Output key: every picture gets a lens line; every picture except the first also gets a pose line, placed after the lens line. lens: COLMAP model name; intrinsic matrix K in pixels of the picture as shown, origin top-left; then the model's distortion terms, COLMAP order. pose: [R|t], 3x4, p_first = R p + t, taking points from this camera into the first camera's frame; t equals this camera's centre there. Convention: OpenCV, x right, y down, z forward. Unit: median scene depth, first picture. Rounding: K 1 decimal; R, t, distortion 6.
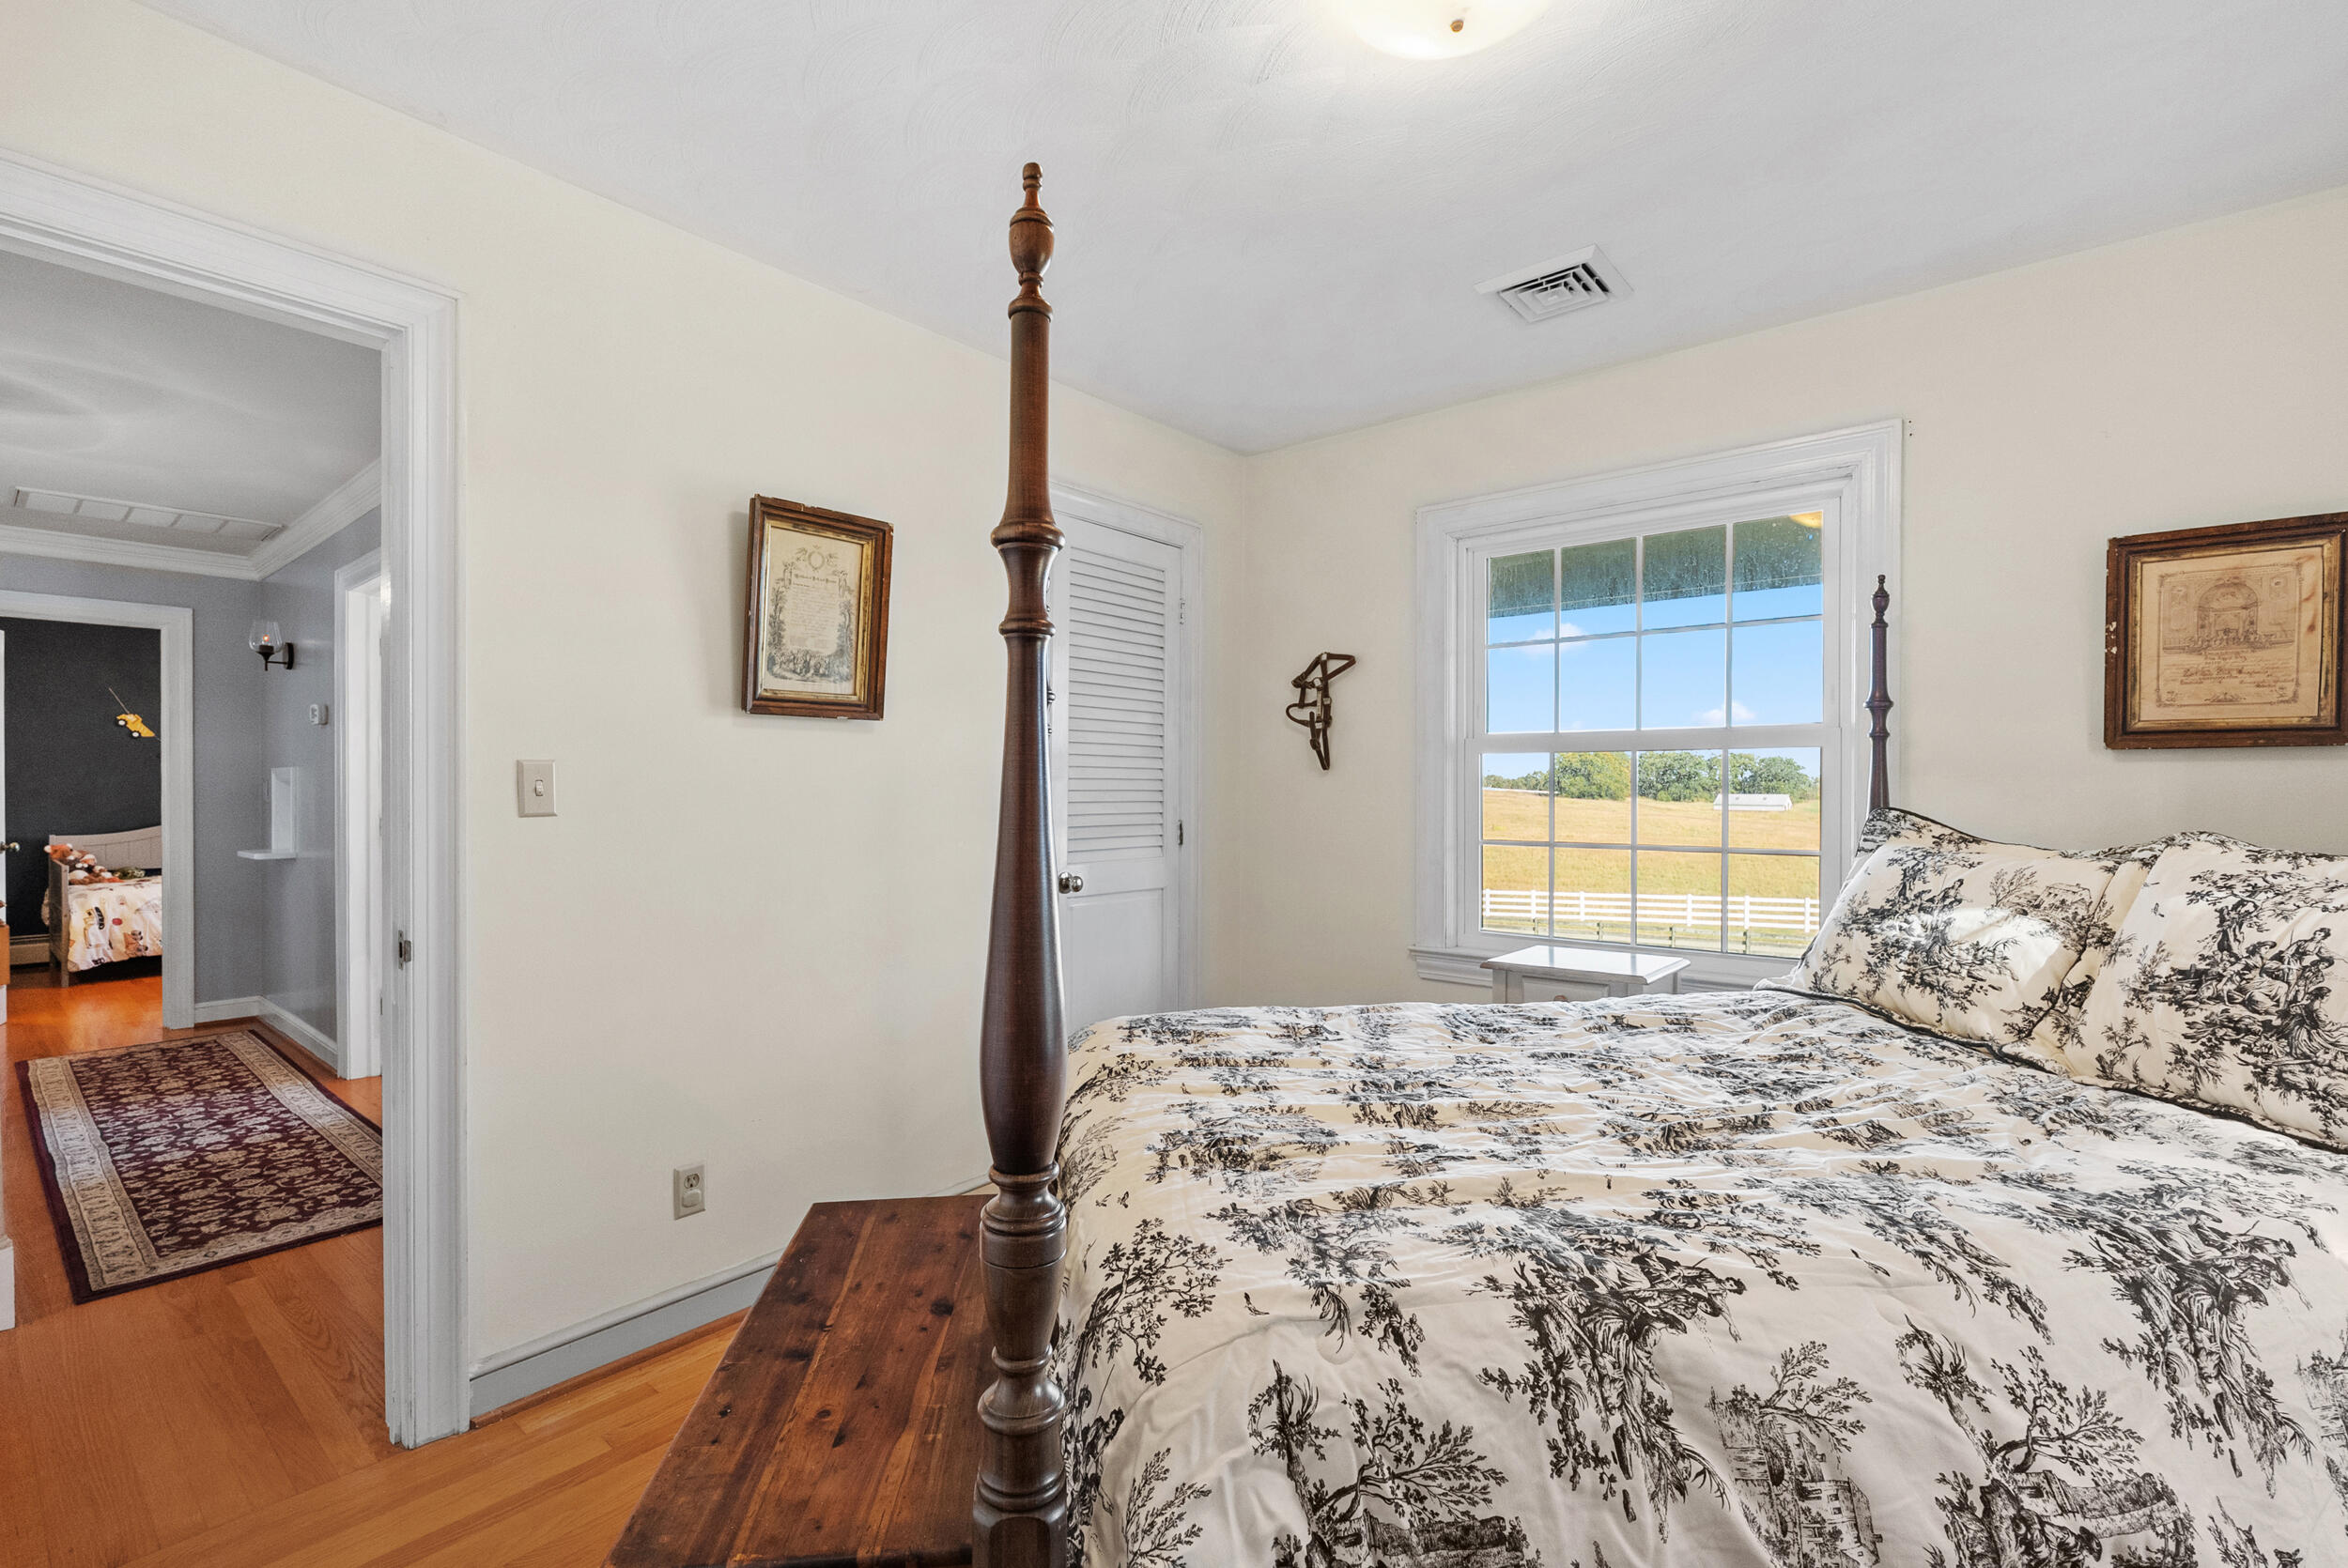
lens RADIAL K [[1044.3, 0, 1180.0], [0, 1044.3, 789.2], [0, 0, 1]] dist [-0.003171, -0.000592]
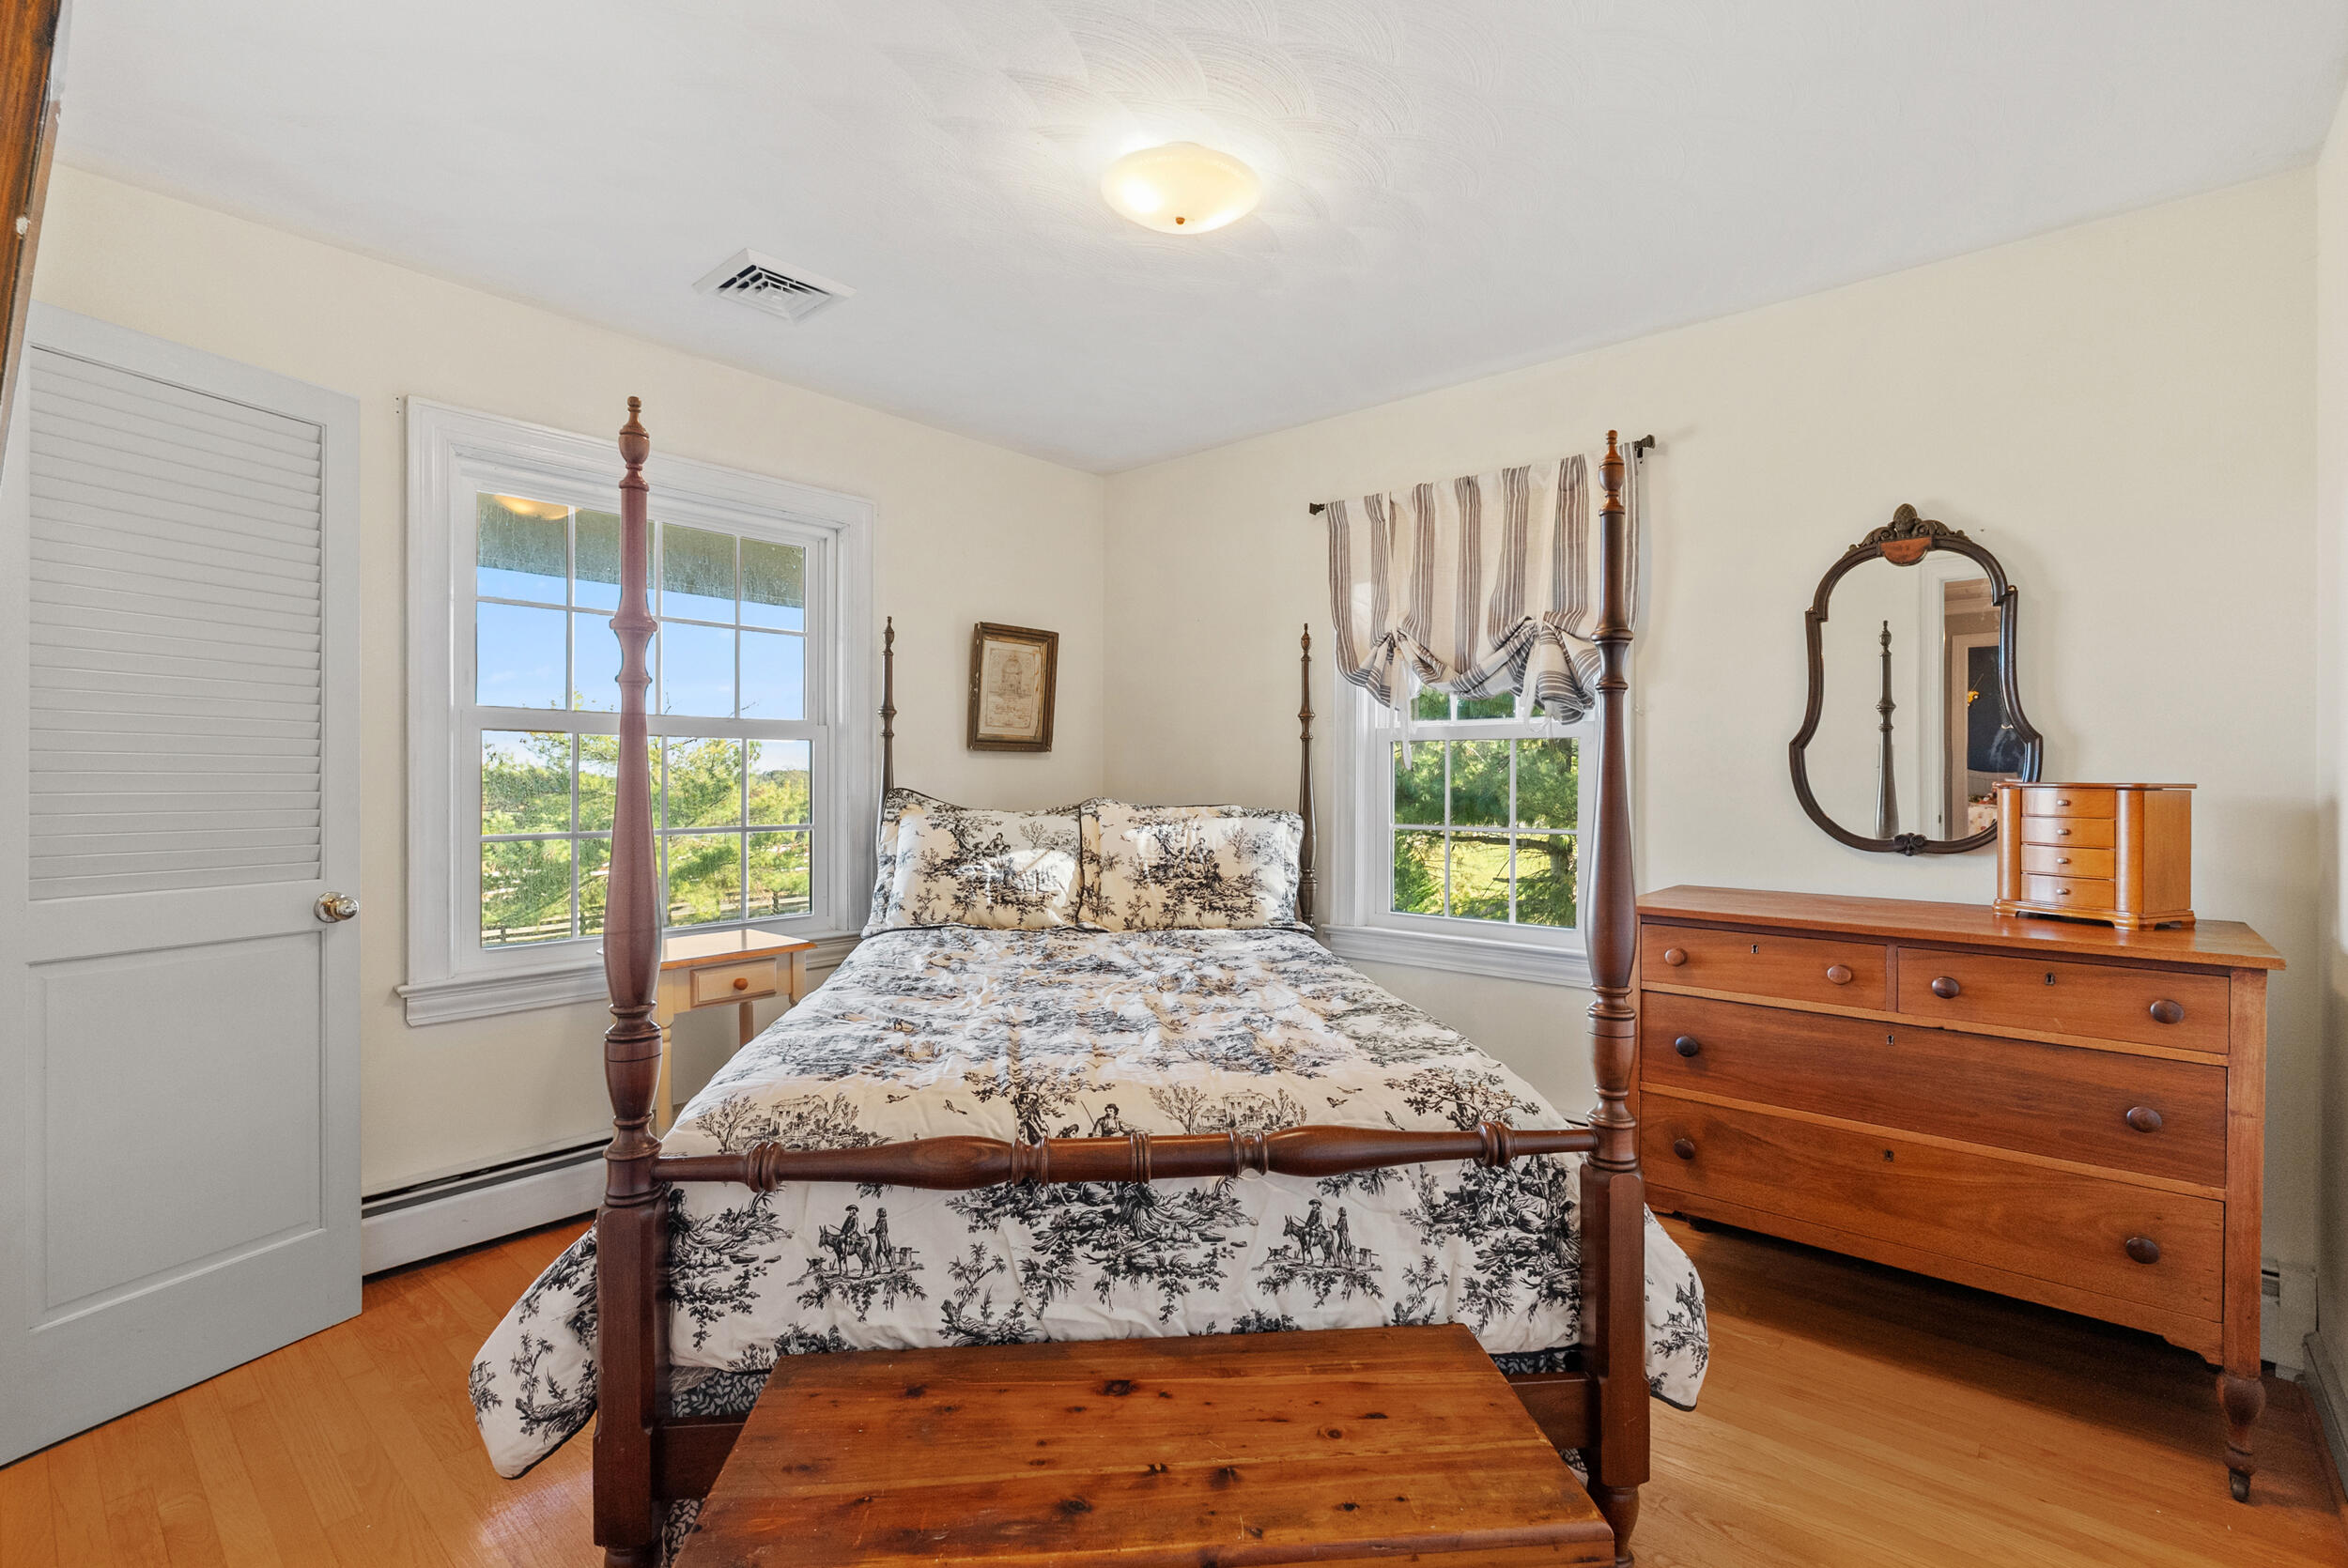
lens RADIAL K [[1044.3, 0, 1182.6], [0, 1044.3, 774.0], [0, 0, 1]] dist [-0.003171, -0.000592]
pose [[0.030761, 0.001921, 0.999525, -0.809165], [-0.000864, 0.999998, -0.001895, 0.001483], [-0.999526, -0.000805, 0.030763, 0.694363]]
